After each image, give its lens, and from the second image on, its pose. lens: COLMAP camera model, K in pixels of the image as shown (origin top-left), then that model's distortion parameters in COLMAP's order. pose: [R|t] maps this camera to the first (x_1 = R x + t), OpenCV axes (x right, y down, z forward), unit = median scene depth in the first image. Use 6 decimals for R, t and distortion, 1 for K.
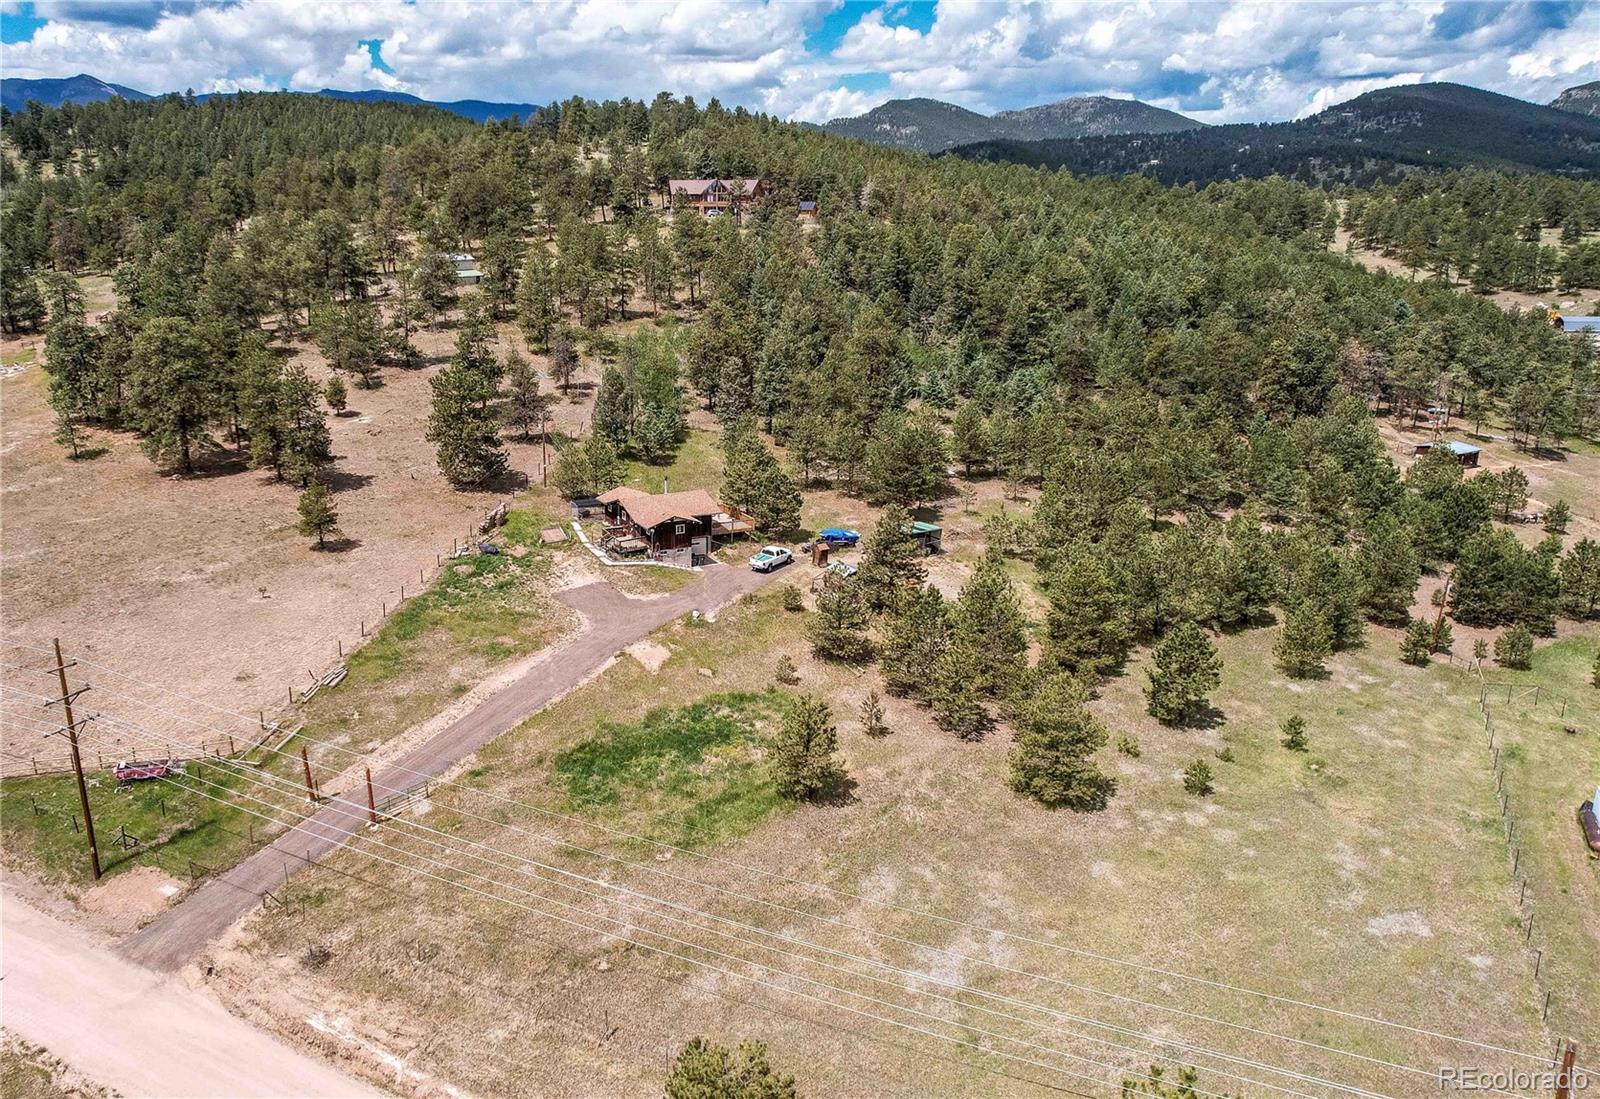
lens RADIAL K [[1267.4, 0, 711.3], [0, 1267.4, 547.2], [0, 0, 1]] dist [-0.073562, 0.048507]
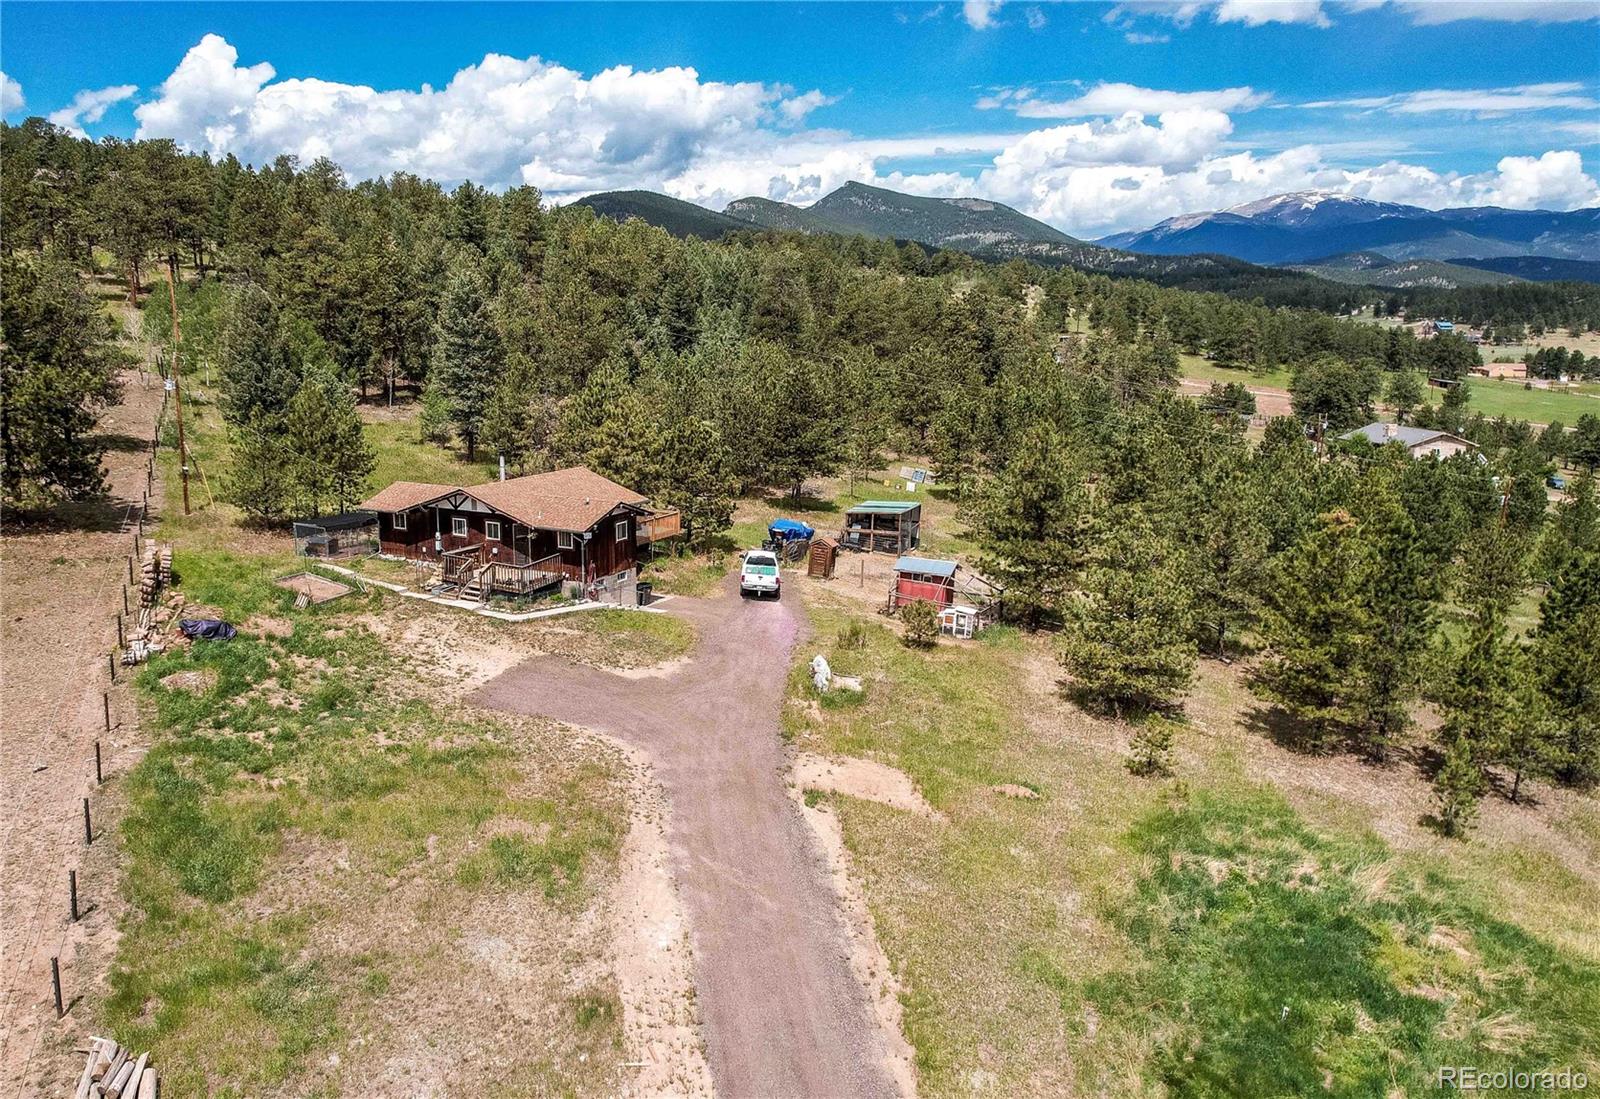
lens RADIAL K [[1267.4, 0, 711.3], [0, 1267.4, 547.2], [0, 0, 1]] dist [-0.073562, 0.048507]
pose [[0.836467, -0.109115, 0.537044, -0.246067], [0.153314, 0.987440, -0.038169, 0.014832], [-0.526134, 0.114263, 0.842690, 0.549350]]
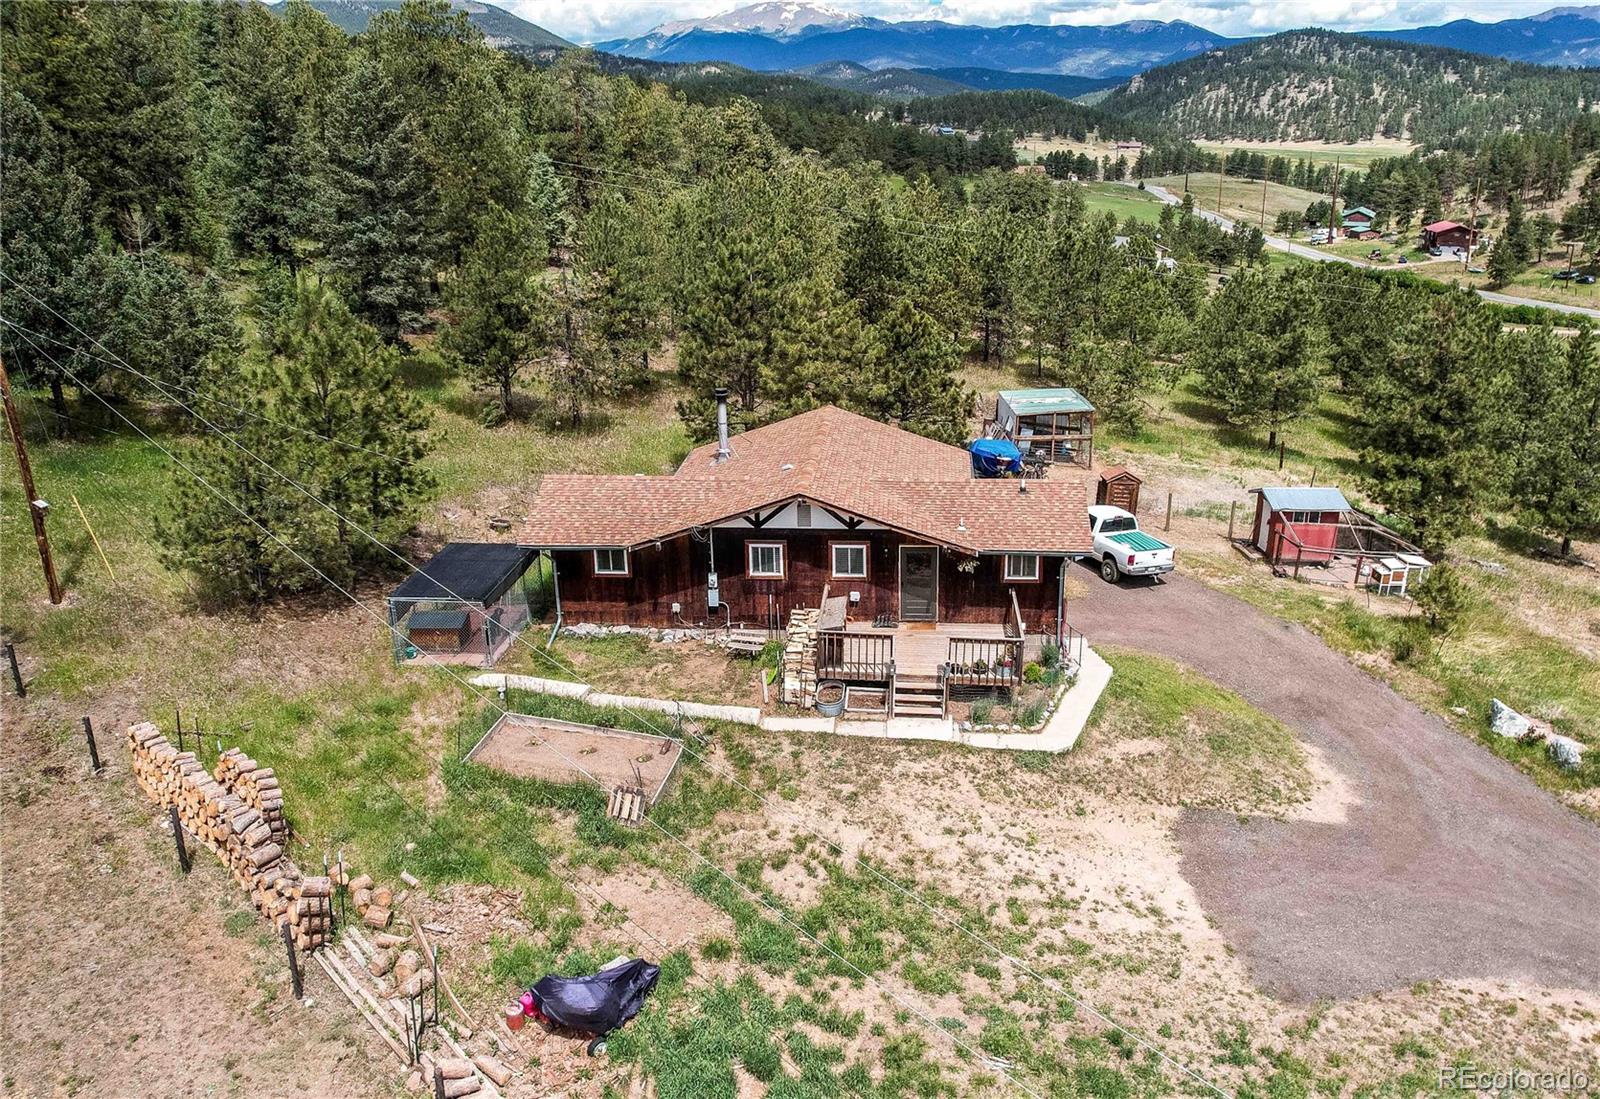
lens RADIAL K [[1249.3, 0, 862.1], [0, 1249.3, 548.0], [0, 0, 1]] dist [-0.057516, 0.034685]
pose [[0.476028, -0.294633, 0.828607, -0.263258], [0.239821, 0.949989, 0.200018, -0.072344], [-0.846099, 0.103503, 0.522880, 0.854523]]
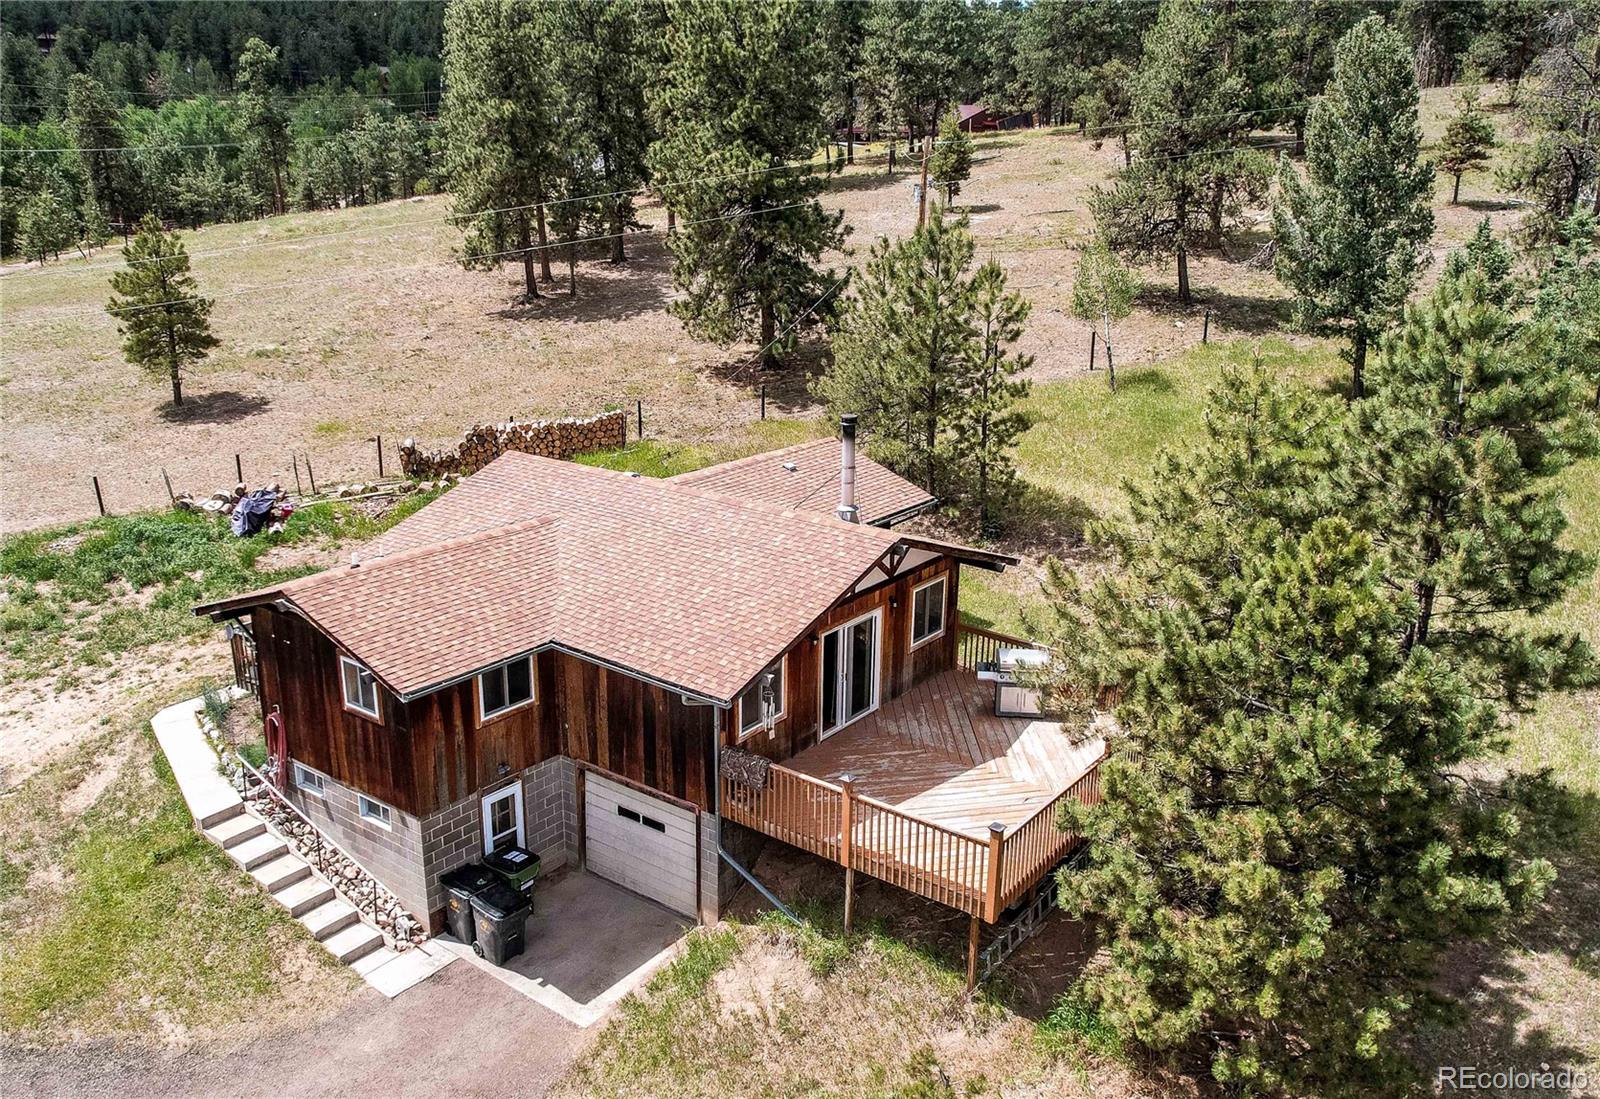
lens RADIAL K [[1347.5, 0, 821.1], [0, 1347.5, 567.1], [0, 0, 1]] dist [-0.050768, 0.003354]
pose [[0.473794, 0.275282, -0.836504, 0.134082], [-0.257392, 0.951696, 0.167404, -0.068720], [0.842181, 0.135995, 0.521764, 0.918362]]
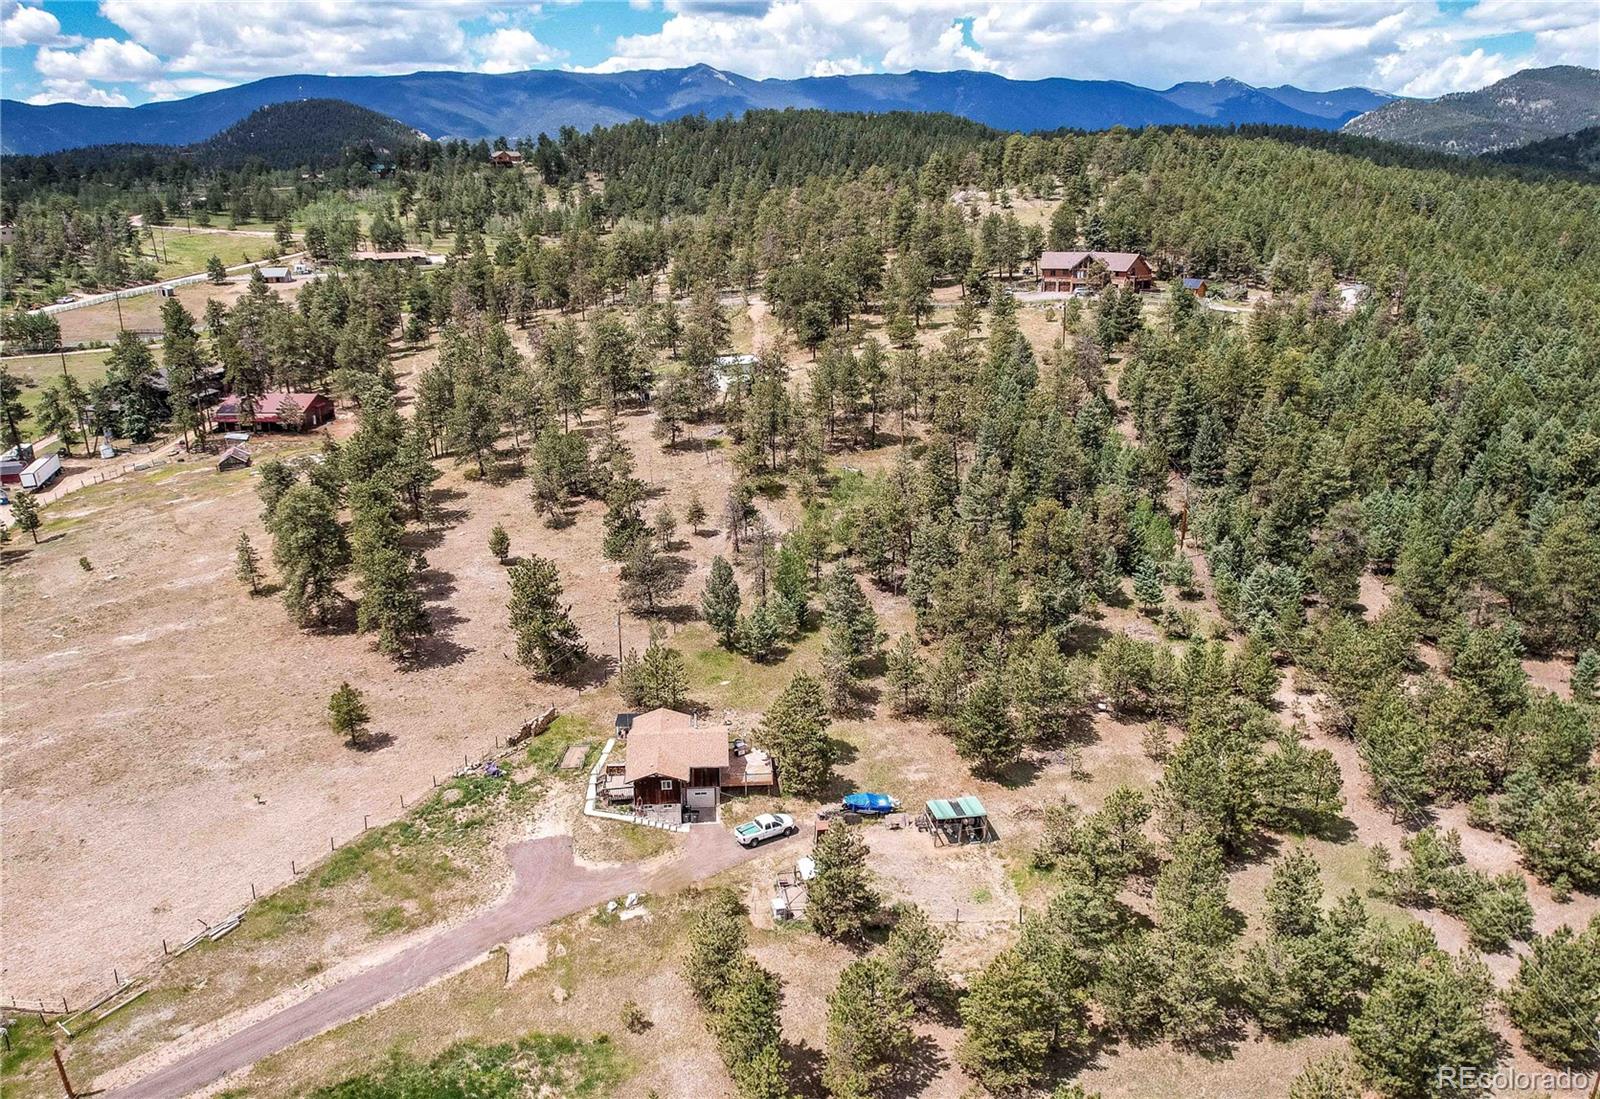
lens RADIAL K [[1253.4, 0, 788.2], [0, 1253.4, 586.0], [0, 0, 1]] dist [-0.068155, 0.049271]
pose [[0.926138, 0.106509, -0.361835, 0.355626], [-0.088404, 0.993877, 0.066282, -0.216697], [0.366679, -0.029398, 0.929883, 0.182904]]
